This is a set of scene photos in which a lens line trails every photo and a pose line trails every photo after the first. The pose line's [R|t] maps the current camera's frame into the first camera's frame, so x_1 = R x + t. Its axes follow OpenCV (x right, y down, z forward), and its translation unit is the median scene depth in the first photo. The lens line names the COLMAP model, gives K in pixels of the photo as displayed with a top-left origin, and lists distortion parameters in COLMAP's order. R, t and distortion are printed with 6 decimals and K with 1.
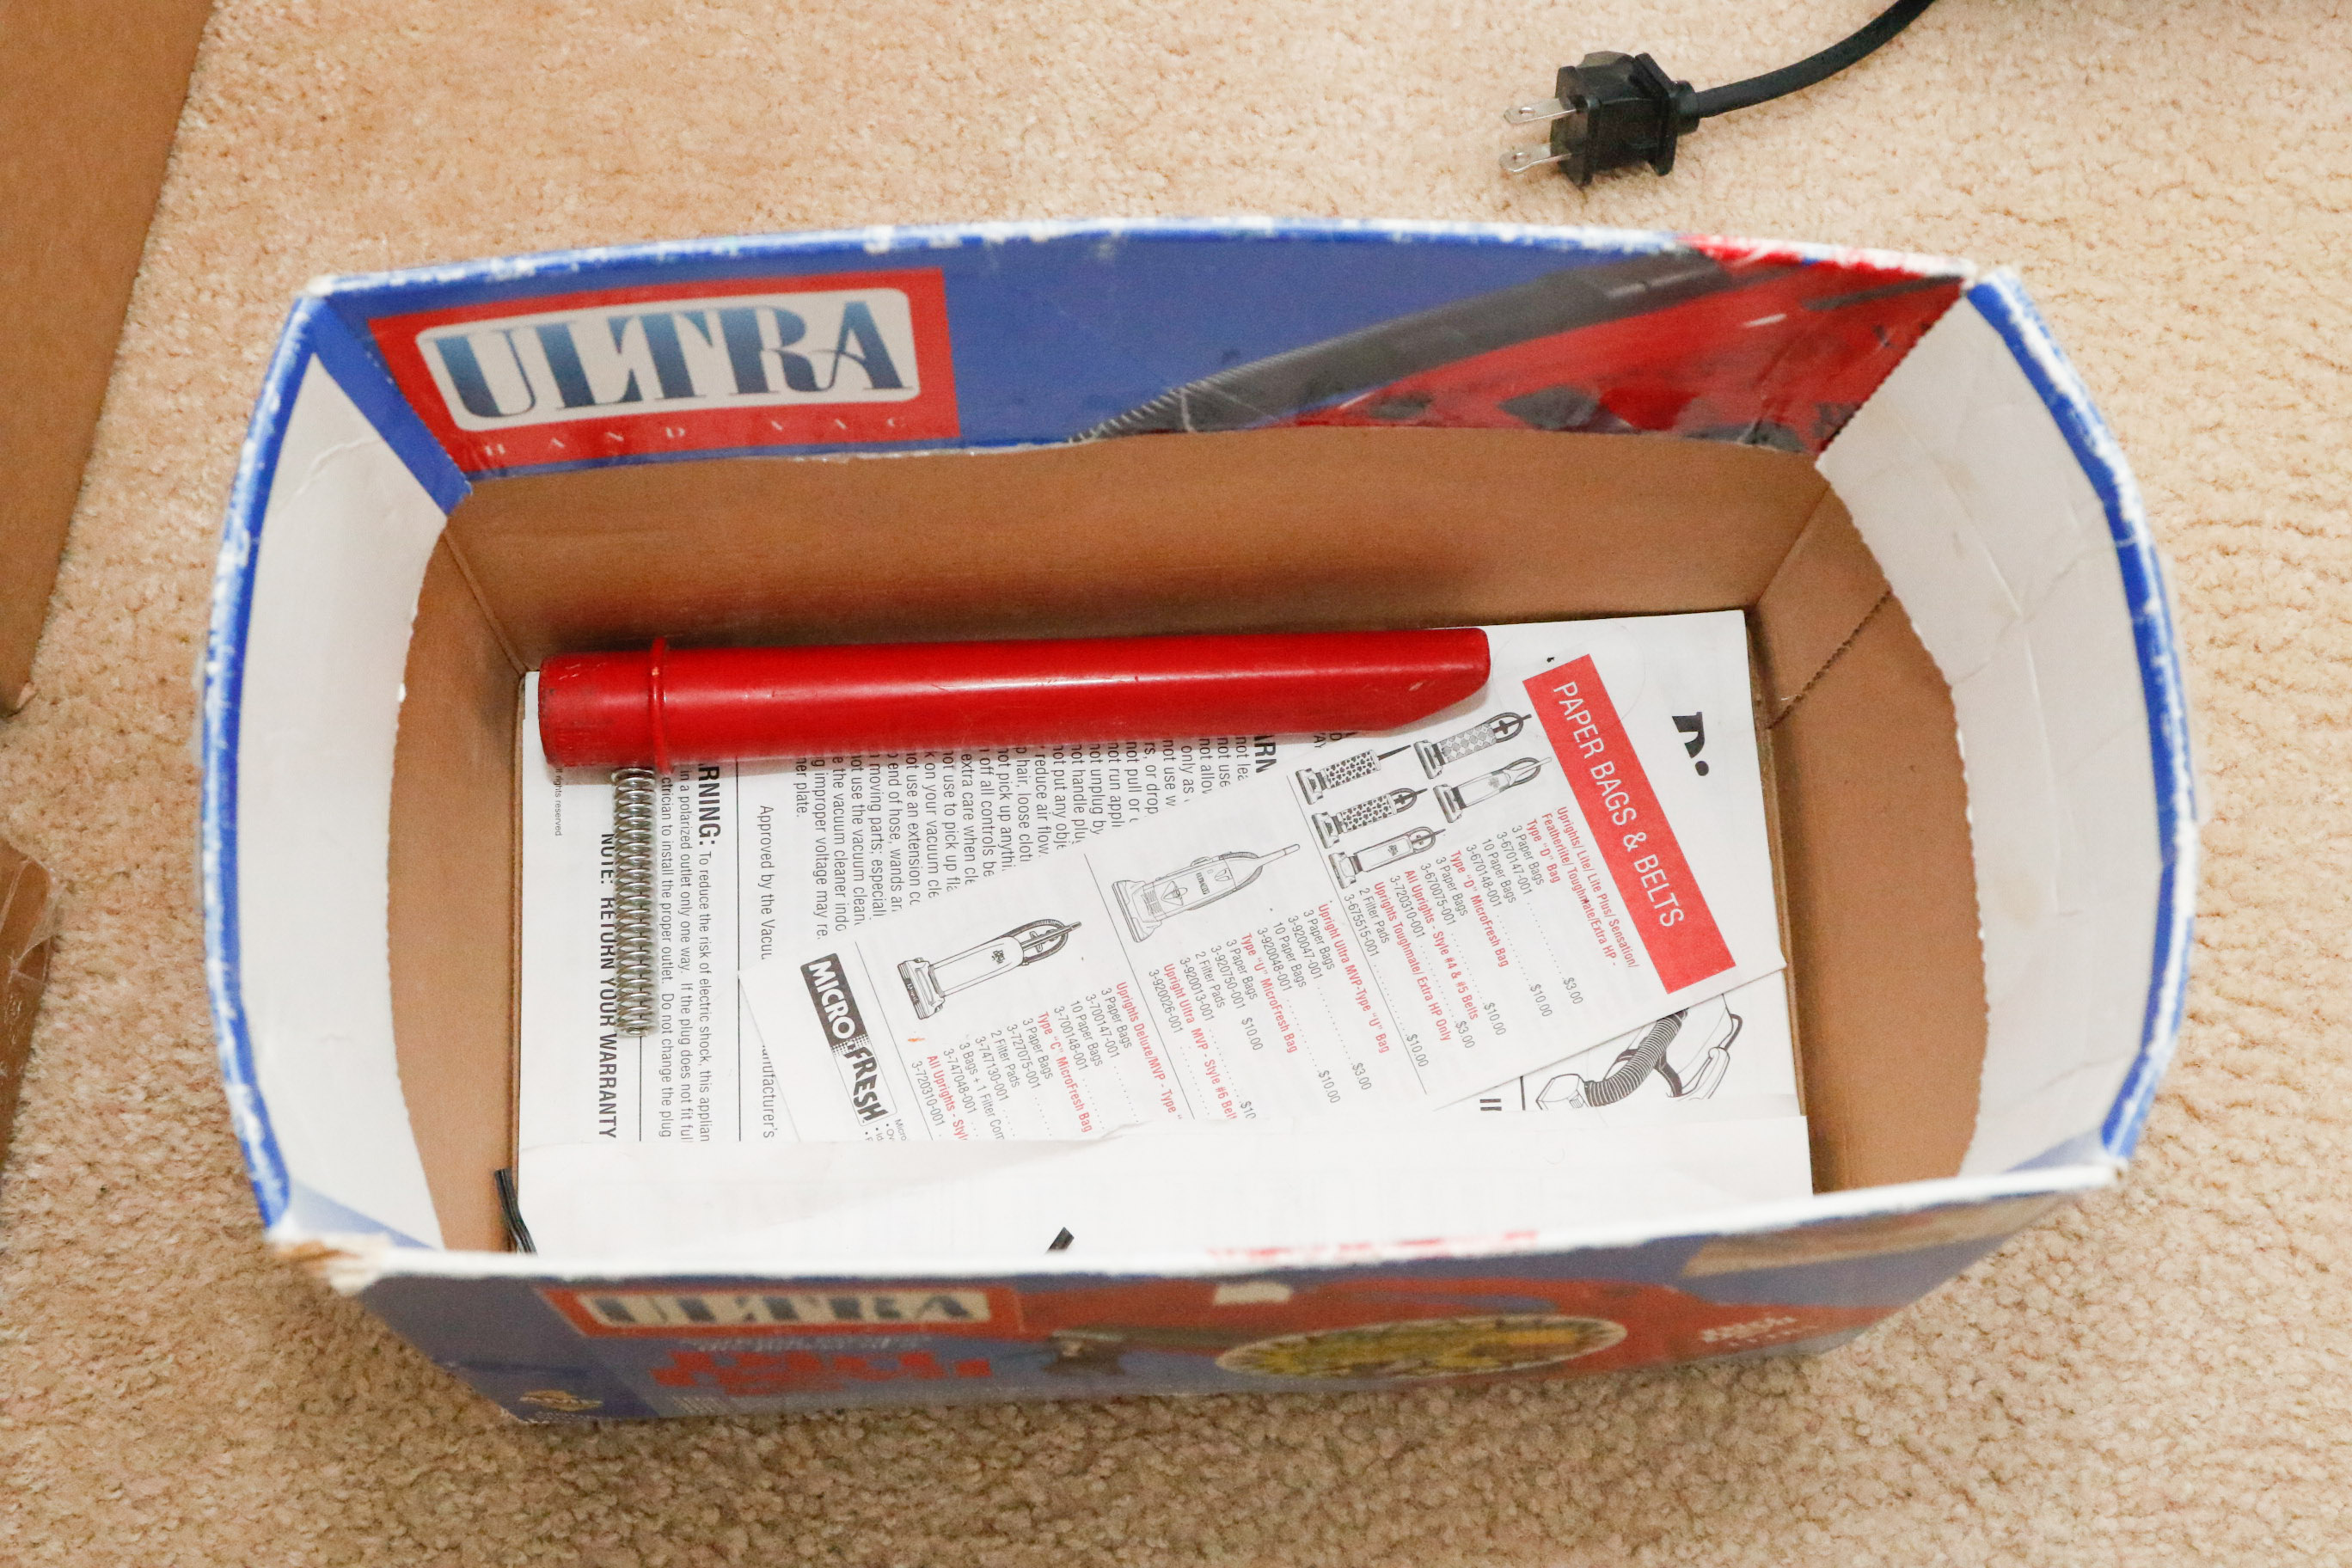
lens RADIAL K [[3221.6, 0, 1176.0], [0, 3221.6, 784.0], [0, 0, 1]] dist [-0.049832, 0.051767]
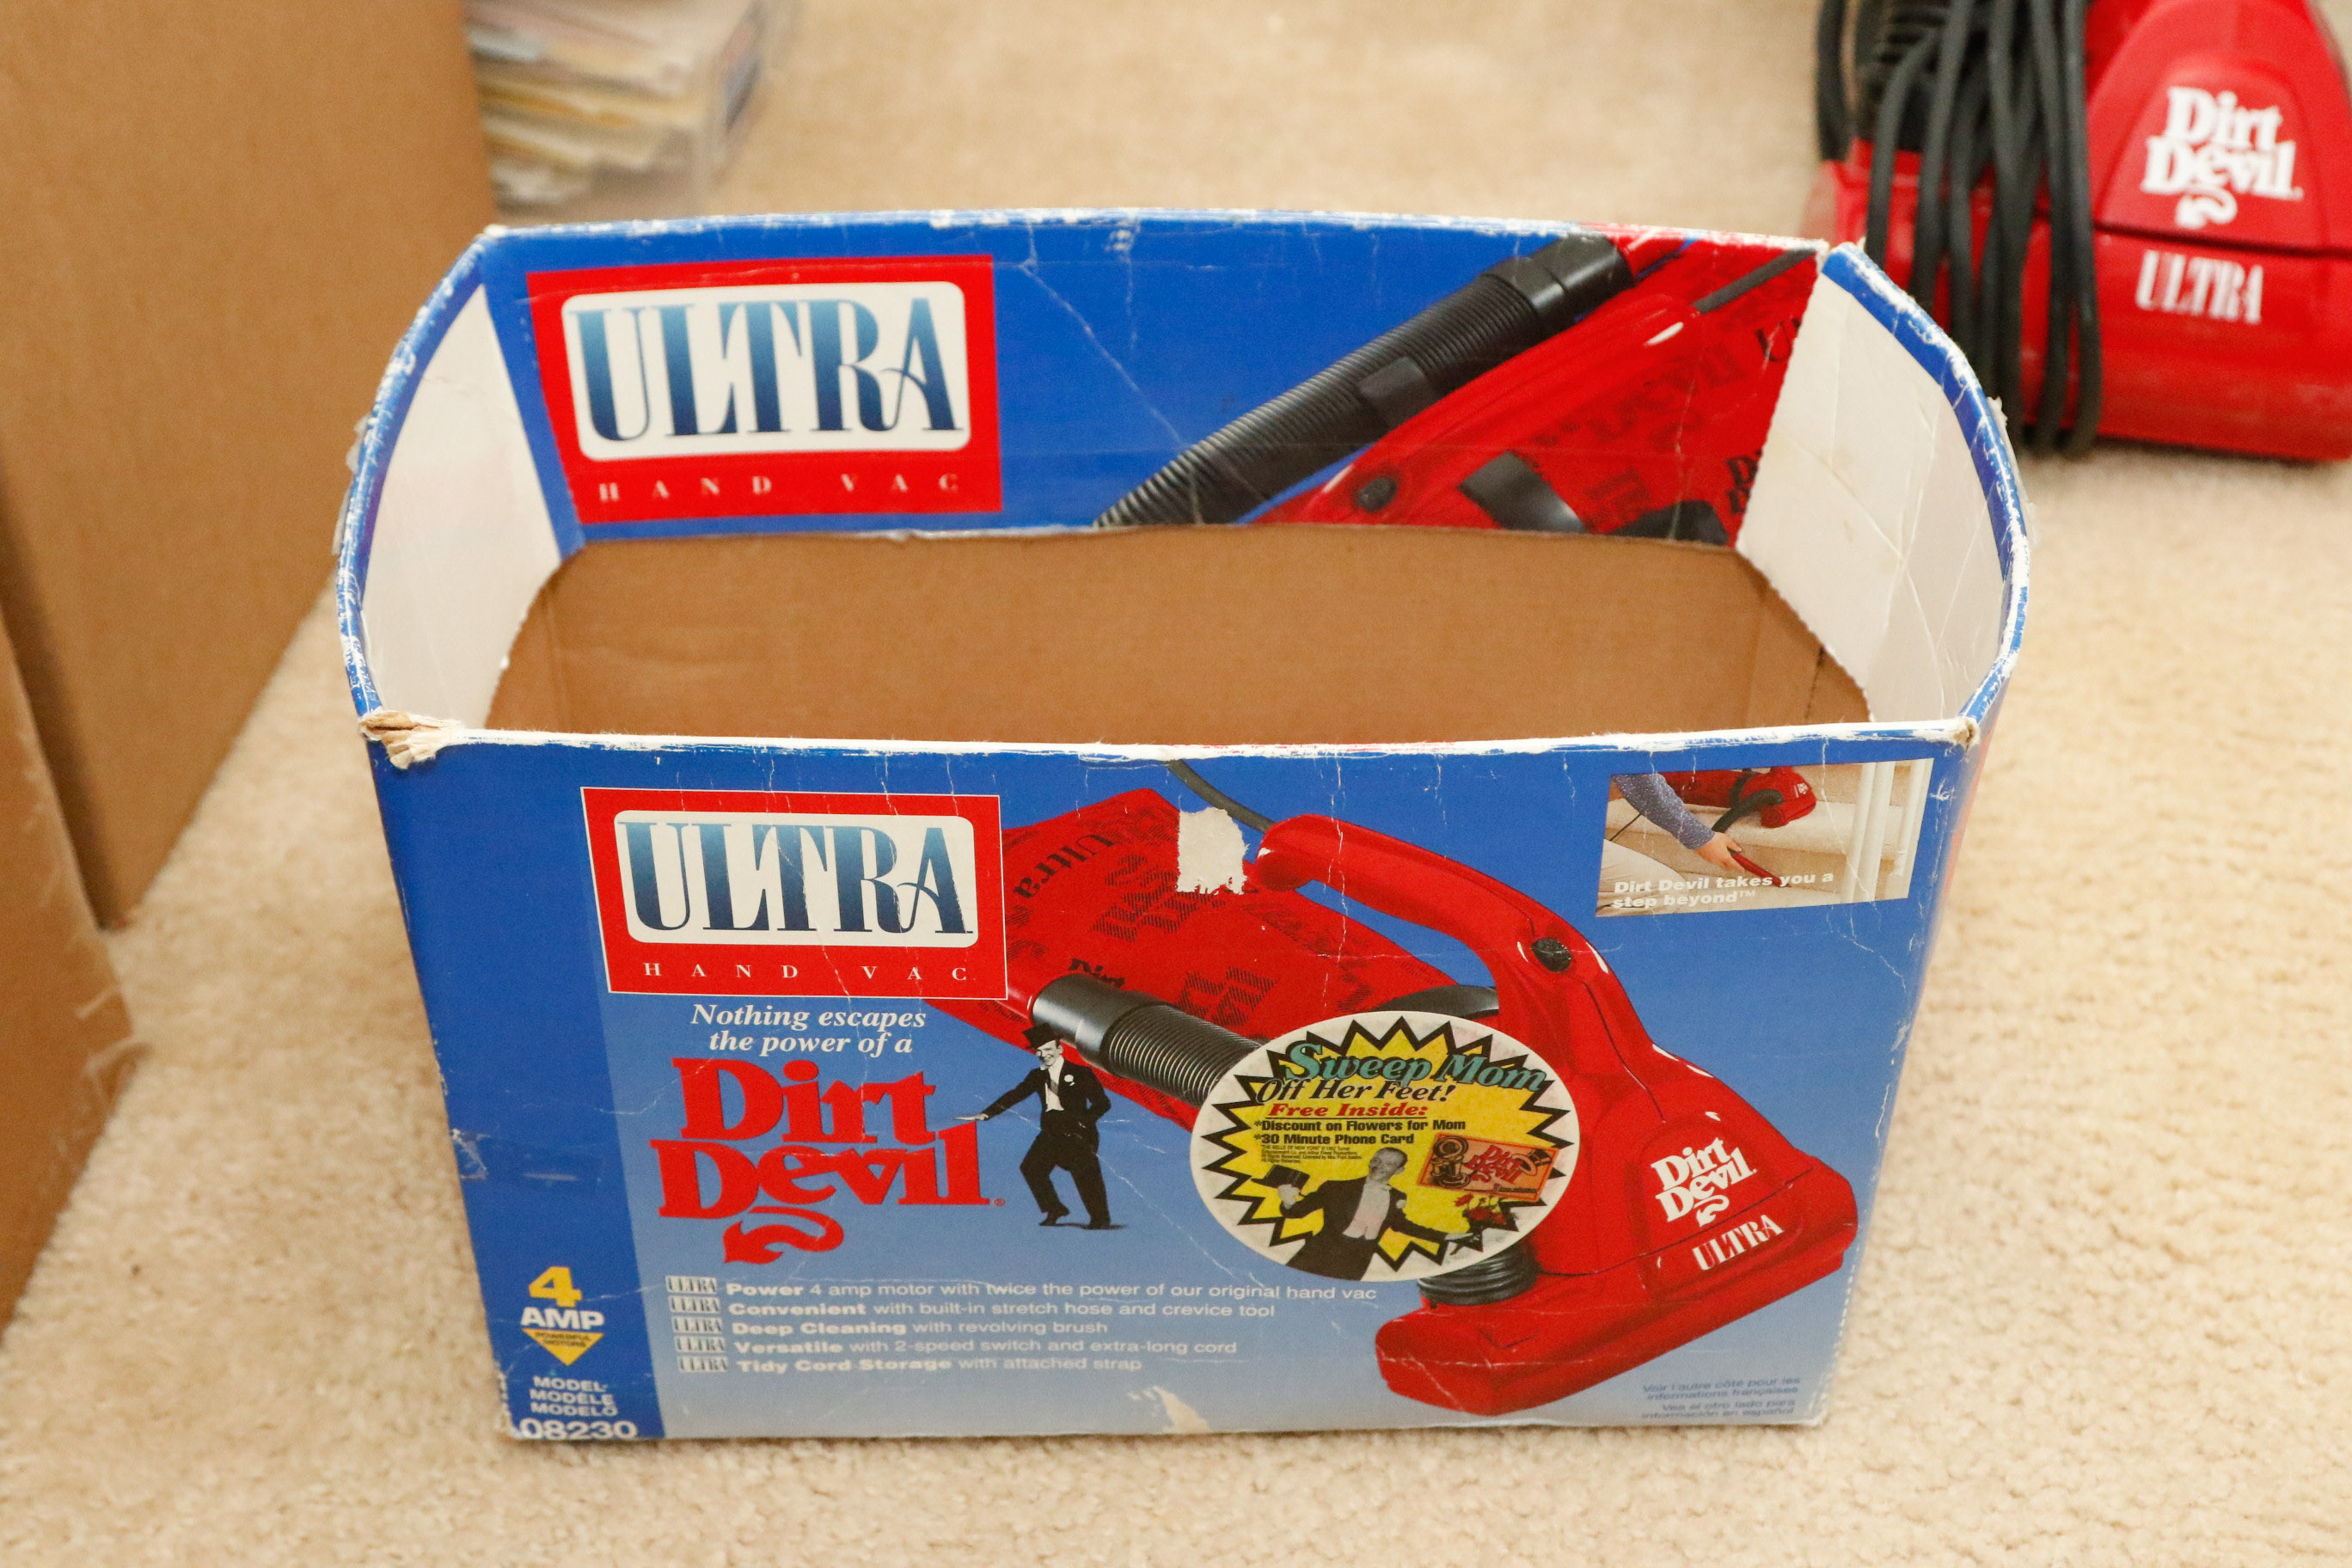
lens RADIAL K [[3730.3, 0, 1184.2], [0, 3730.3, 811.9], [0, 0, 1]] dist [-0.010978, 0.120223]
pose [[0.999041, 0.010534, -0.042510, 0.053279], [-0.031376, 0.849343, -0.526908, 0.636504], [0.030555, 0.527736, 0.848858, -0.088494]]
